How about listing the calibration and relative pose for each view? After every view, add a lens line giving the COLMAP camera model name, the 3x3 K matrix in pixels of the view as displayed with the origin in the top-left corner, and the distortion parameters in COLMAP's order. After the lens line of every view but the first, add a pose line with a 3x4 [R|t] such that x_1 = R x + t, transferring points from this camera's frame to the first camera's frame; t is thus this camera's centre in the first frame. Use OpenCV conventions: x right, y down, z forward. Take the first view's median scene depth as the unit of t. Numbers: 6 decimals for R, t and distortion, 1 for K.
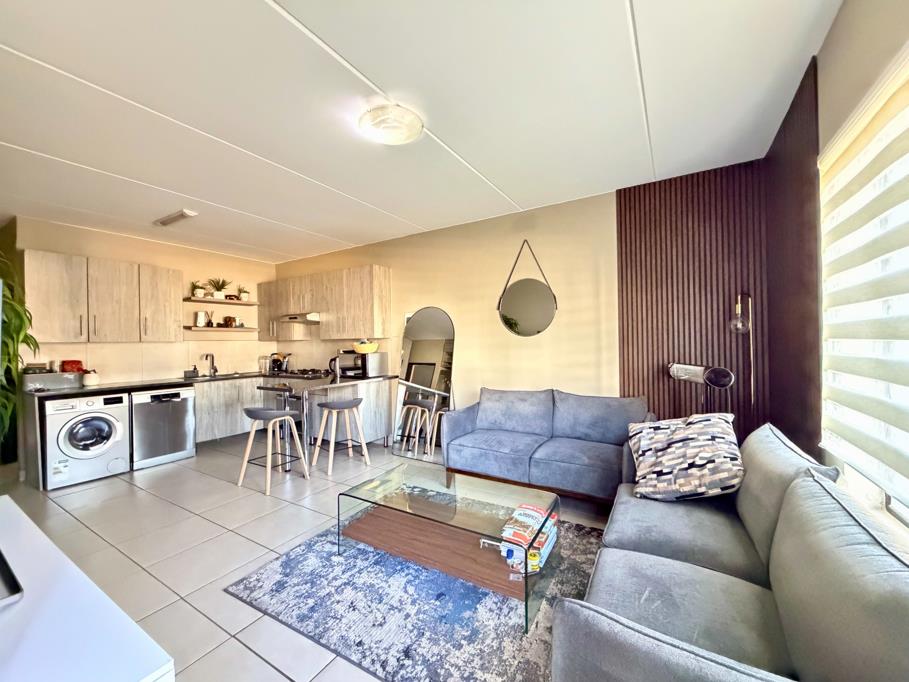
lens RADIAL K [[362.9, 0, 454.5], [0, 362.9, 341.8], [0, 0, 1]] dist [0.003766, -0.001187]
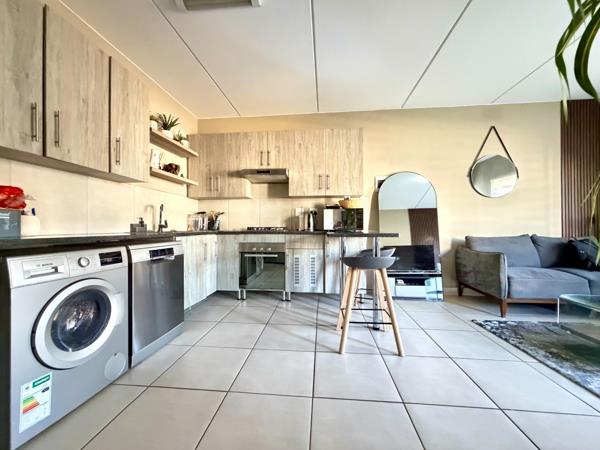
lens RADIAL K [[239.5, 0, 299.4], [0, 239.5, 225.6], [0, 0, 1]] dist [0.003766, -0.001187]
pose [[0.899403, 0.017884, 0.436754, -0.824851], [-0.015153, 0.999838, -0.009736, 0.106746], [-0.436857, 0.002138, 0.899528, 0.505480]]
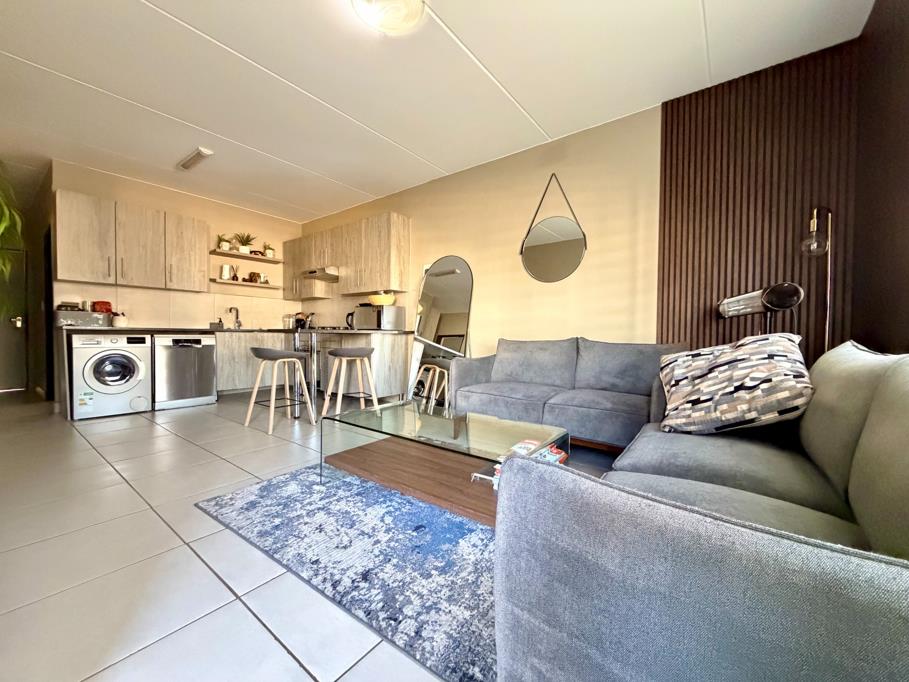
lens RADIAL K [[362.9, 0, 454.4], [0, 362.9, 341.9], [0, 0, 1]] dist [0.003766, -0.001187]
pose [[0.993855, 0.029914, -0.106576, 0.060301], [-0.027336, 0.999299, 0.025569, 0.114287], [0.107266, -0.022499, 0.993976, 0.077523]]
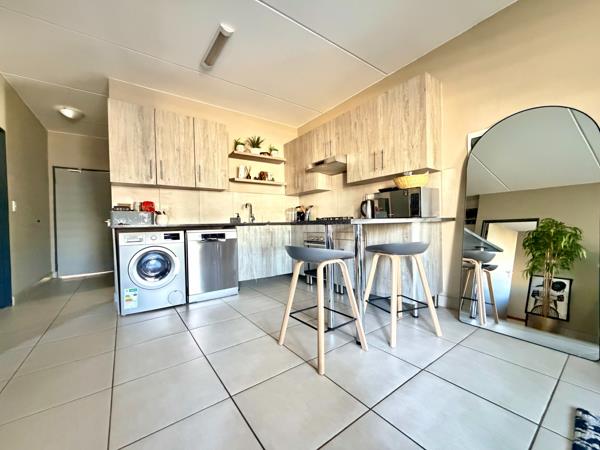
lens RADIAL K [[239.5, 0, 299.1], [0, 239.5, 226.1], [0, 0, 1]] dist [0.003766, -0.001187]
pose [[0.924116, 0.000456, -0.382112, -0.323497], [0.007690, 0.999775, 0.019790, 0.118897], [0.382035, -0.021227, 0.923904, 0.490109]]
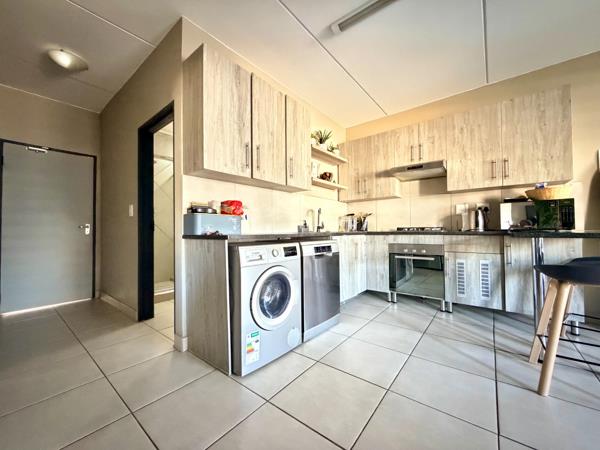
lens RADIAL K [[239.5, 0, 298.6], [0, 239.5, 225.5], [0, 0, 1]] dist [0.003766, -0.001187]
pose [[0.992144, 0.005889, -0.124962, -0.850152], [-0.007621, 0.999881, -0.013388, 0.113513], [0.124868, 0.014236, 0.992071, 0.498964]]
